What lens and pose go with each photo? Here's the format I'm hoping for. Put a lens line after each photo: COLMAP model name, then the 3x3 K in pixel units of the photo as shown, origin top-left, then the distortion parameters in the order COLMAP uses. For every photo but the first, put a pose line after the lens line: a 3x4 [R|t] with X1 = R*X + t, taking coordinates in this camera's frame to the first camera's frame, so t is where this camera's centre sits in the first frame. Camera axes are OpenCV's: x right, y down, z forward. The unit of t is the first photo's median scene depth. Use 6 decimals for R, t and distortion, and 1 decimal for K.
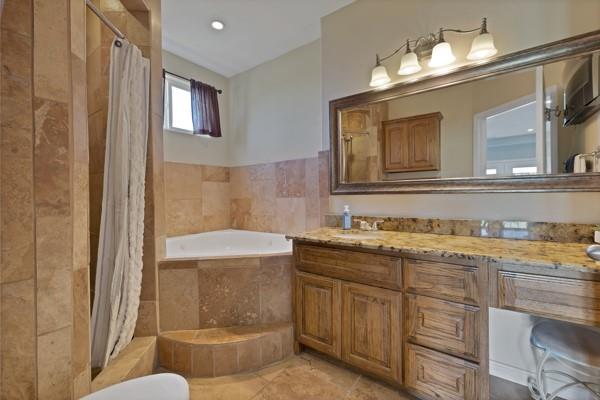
lens RADIAL K [[258.2, 0, 297.2], [0, 258.2, 196.2], [0, 0, 1]] dist [-0.000968, -0.000041]
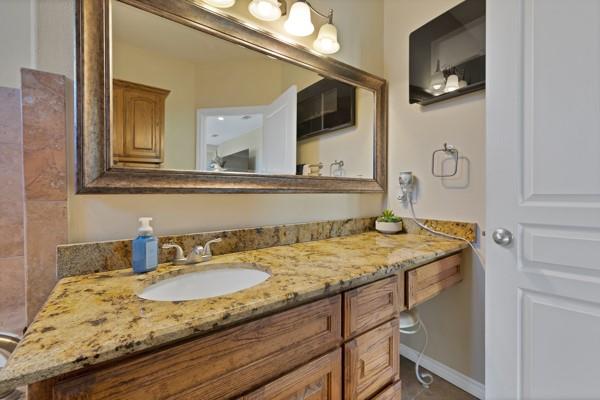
lens RADIAL K [[258.2, 0, 297.2], [0, 258.2, 196.2], [0, 0, 1]] dist [-0.000968, -0.000041]
pose [[0.291232, 0.000129, 0.956652, -0.173903], [0.001538, 0.999999, -0.000603, -0.000253], [-0.956651, 0.001647, 0.291232, 0.673228]]
